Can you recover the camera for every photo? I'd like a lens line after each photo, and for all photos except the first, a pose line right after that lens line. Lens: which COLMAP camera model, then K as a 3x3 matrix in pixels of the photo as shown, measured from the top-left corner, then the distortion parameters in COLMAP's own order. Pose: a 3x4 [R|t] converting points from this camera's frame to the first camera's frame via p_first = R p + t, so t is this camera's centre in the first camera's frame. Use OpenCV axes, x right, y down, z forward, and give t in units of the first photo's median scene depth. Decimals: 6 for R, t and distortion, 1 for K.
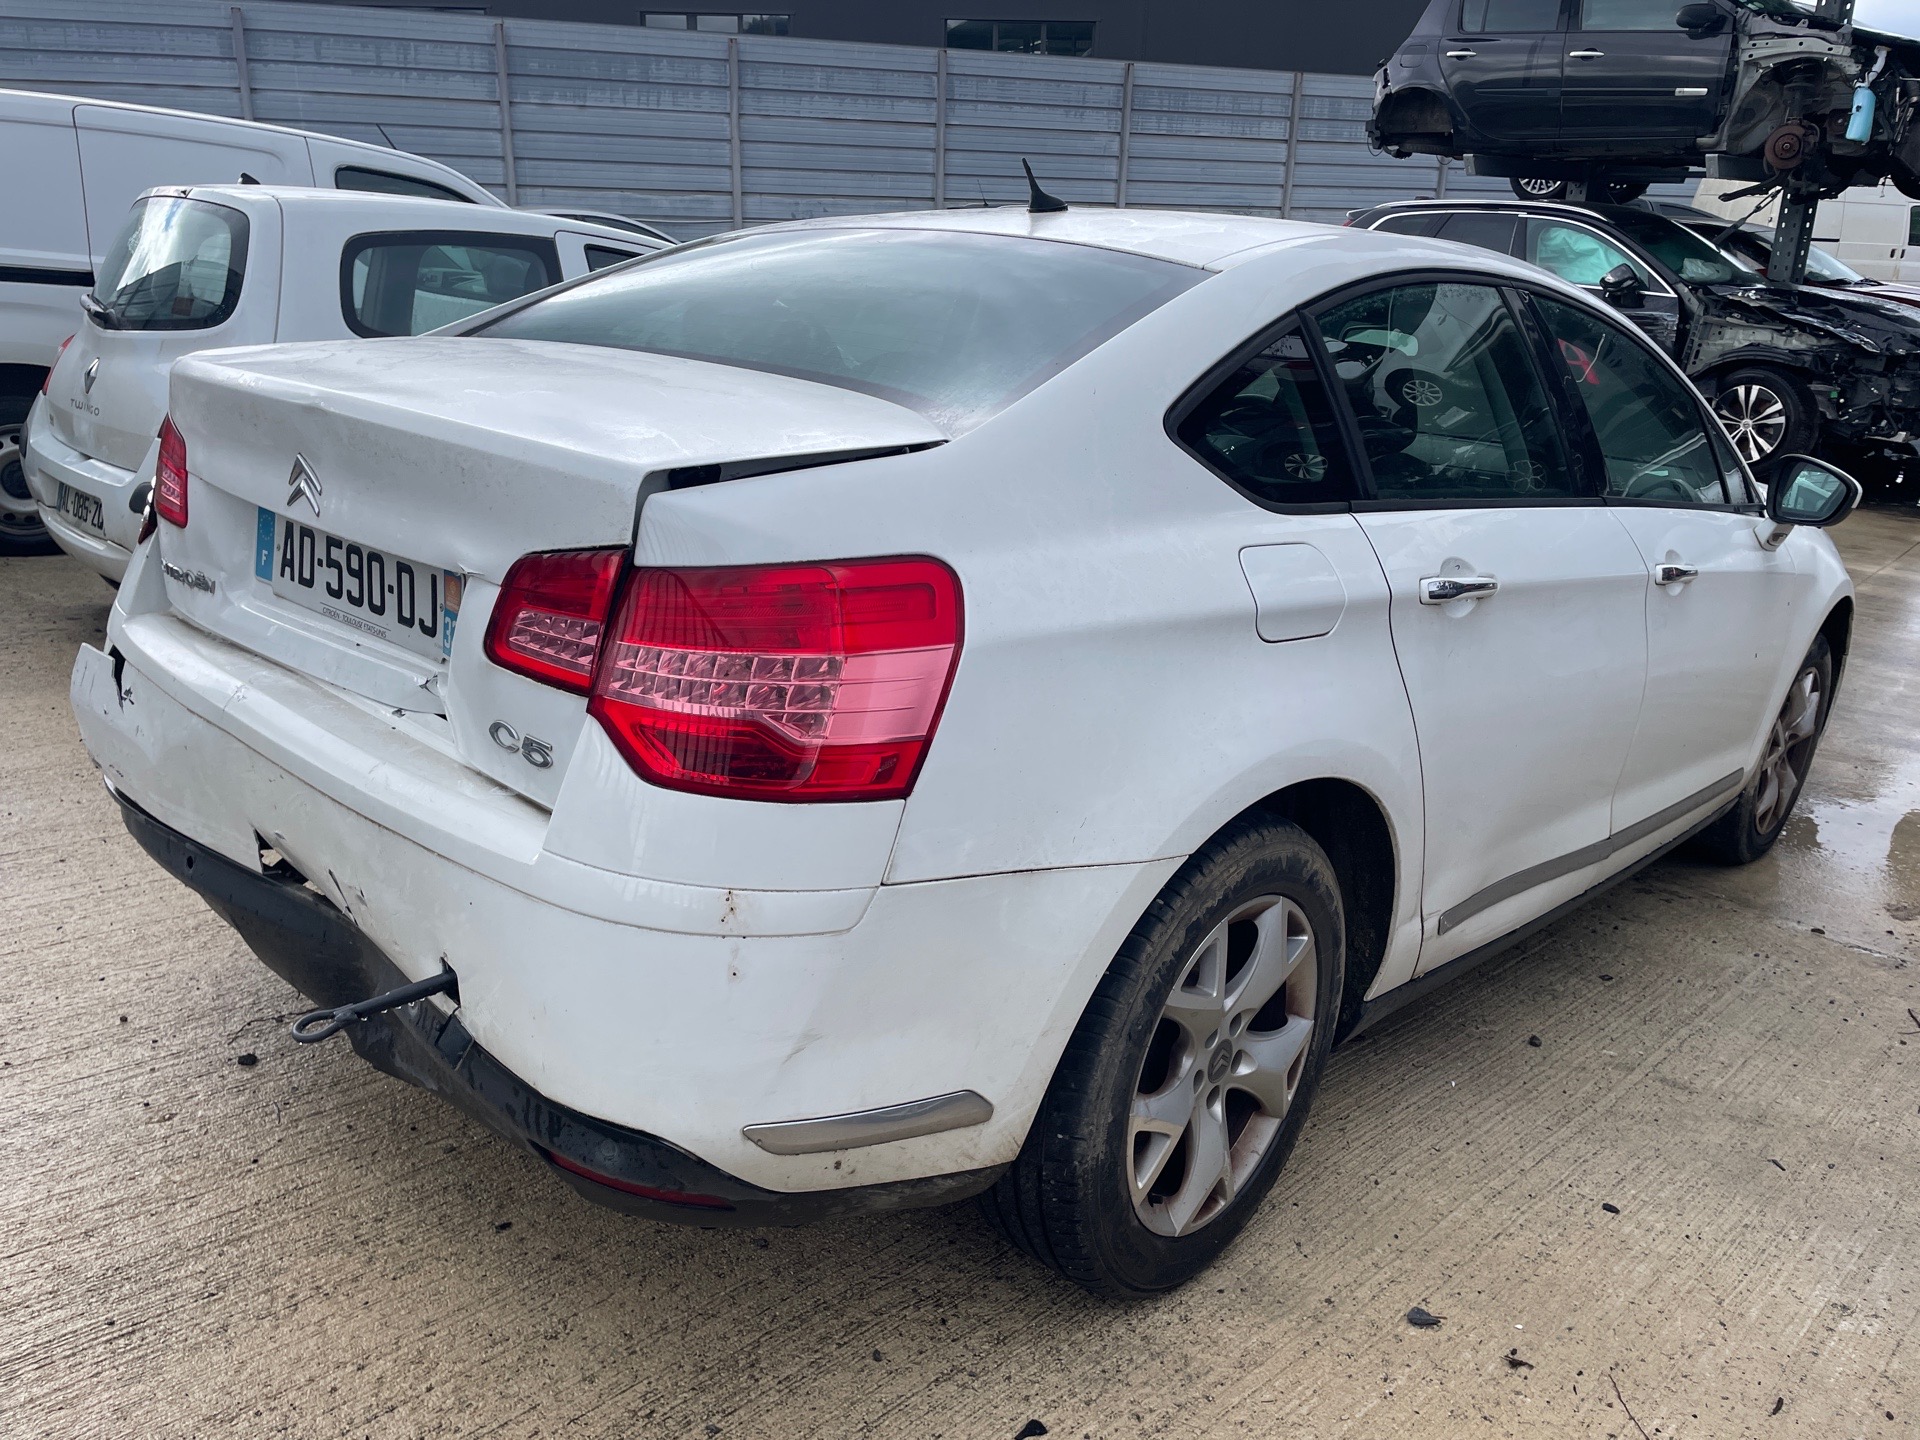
lens RADIAL K [[1461.4, 0, 967.3], [0, 1461.4, 712.6], [0, 0, 1]] dist [0.094270, -0.126172]
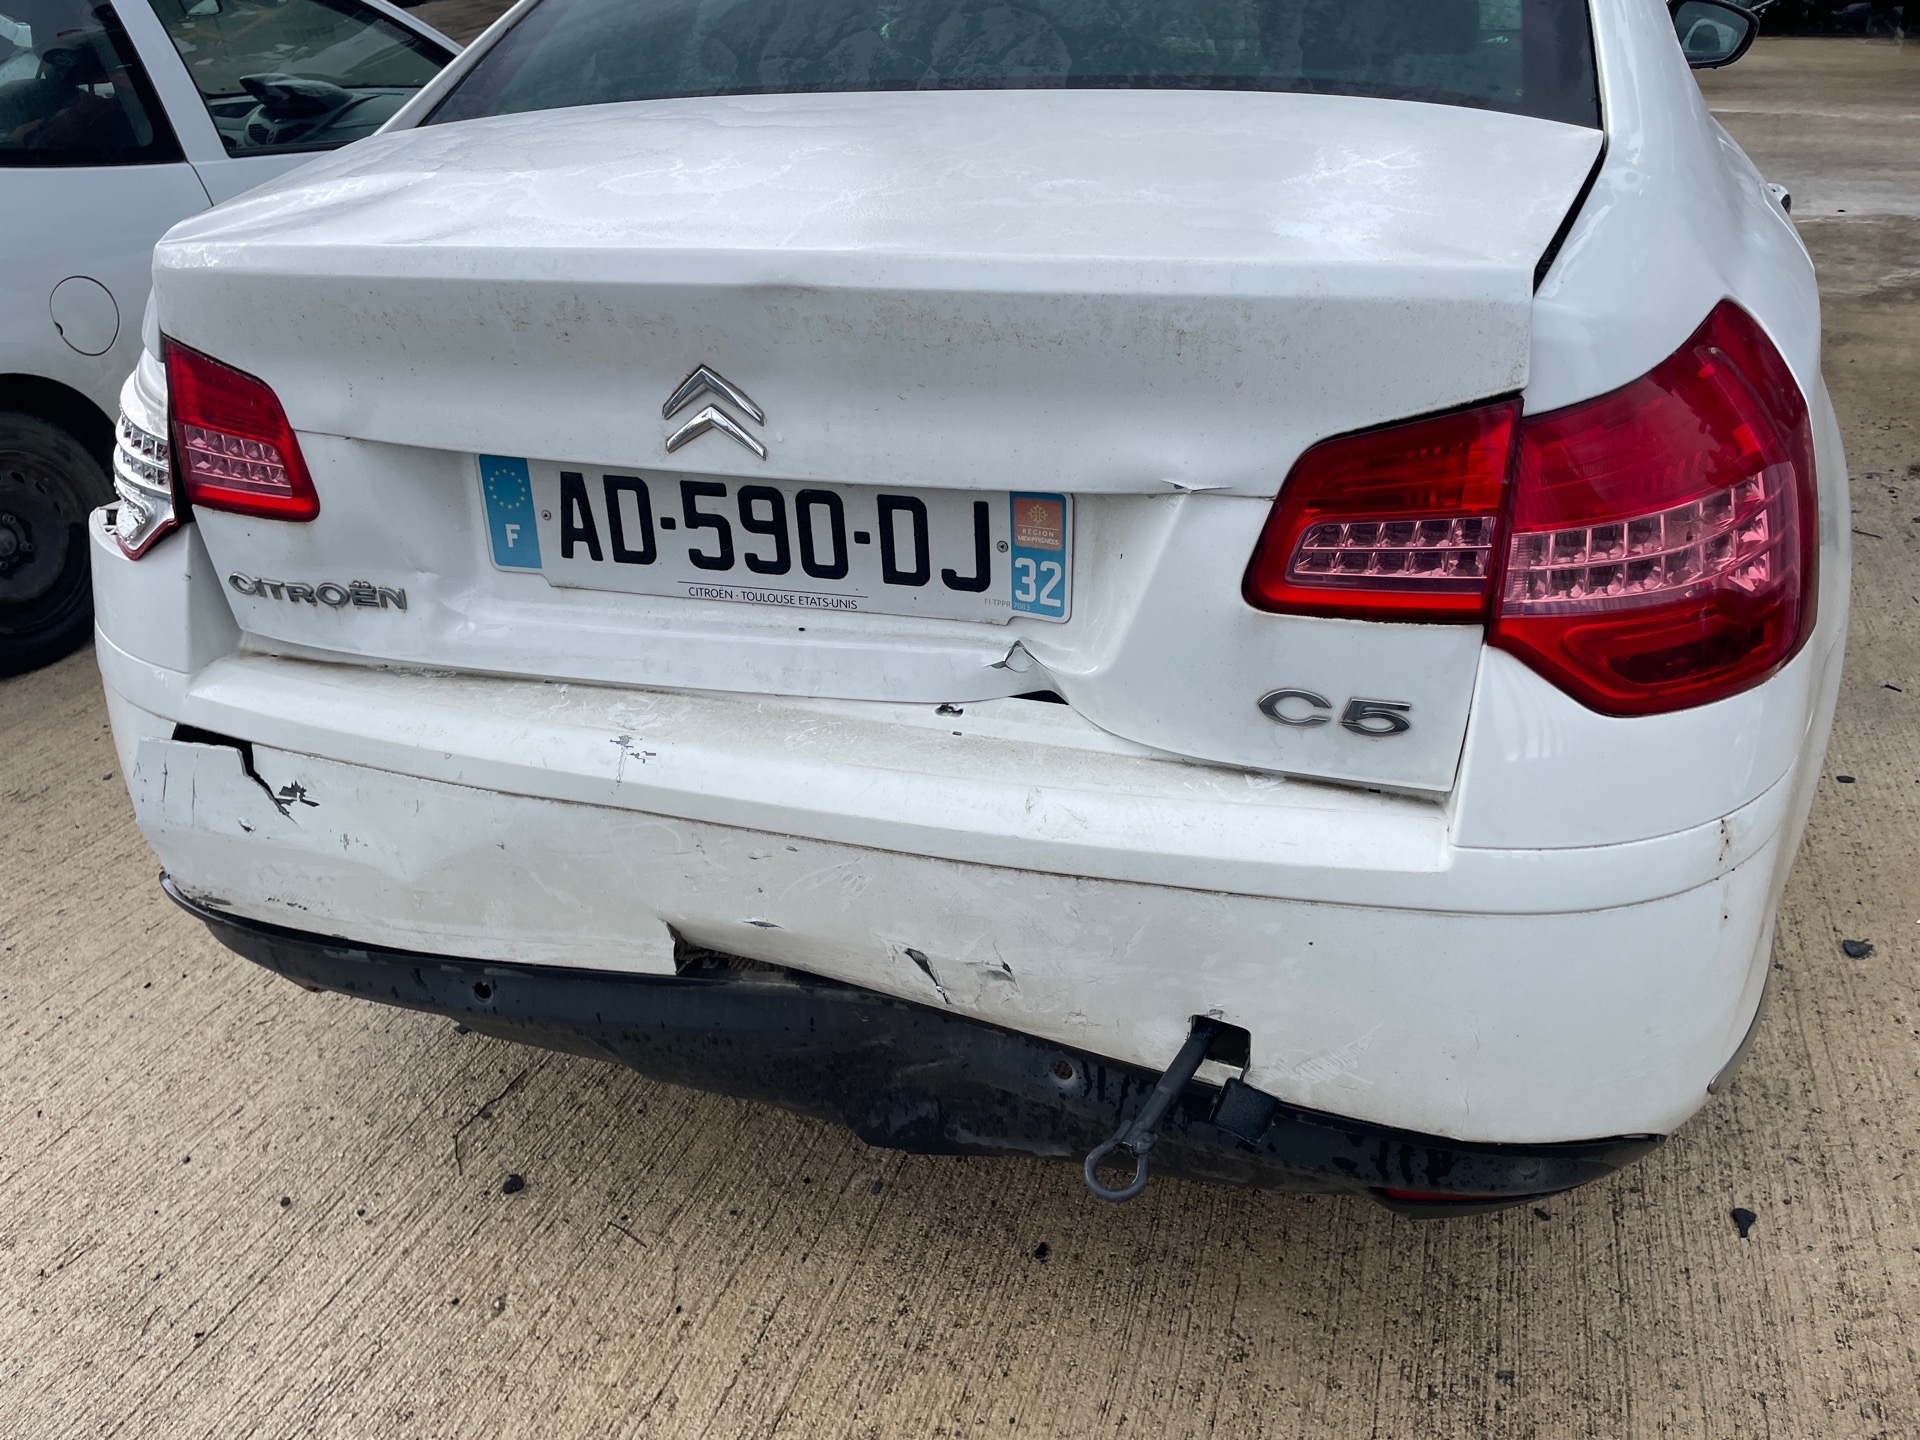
lens RADIAL K [[1461.4, 0, 967.3], [0, 1461.4, 712.6], [0, 0, 1]] dist [0.094270, -0.126172]
pose [[0.902658, -0.309157, 0.299384, -0.558217], [0.234322, 0.936566, 0.260646, -0.167035], [-0.360974, -0.165122, 0.917841, 0.359366]]
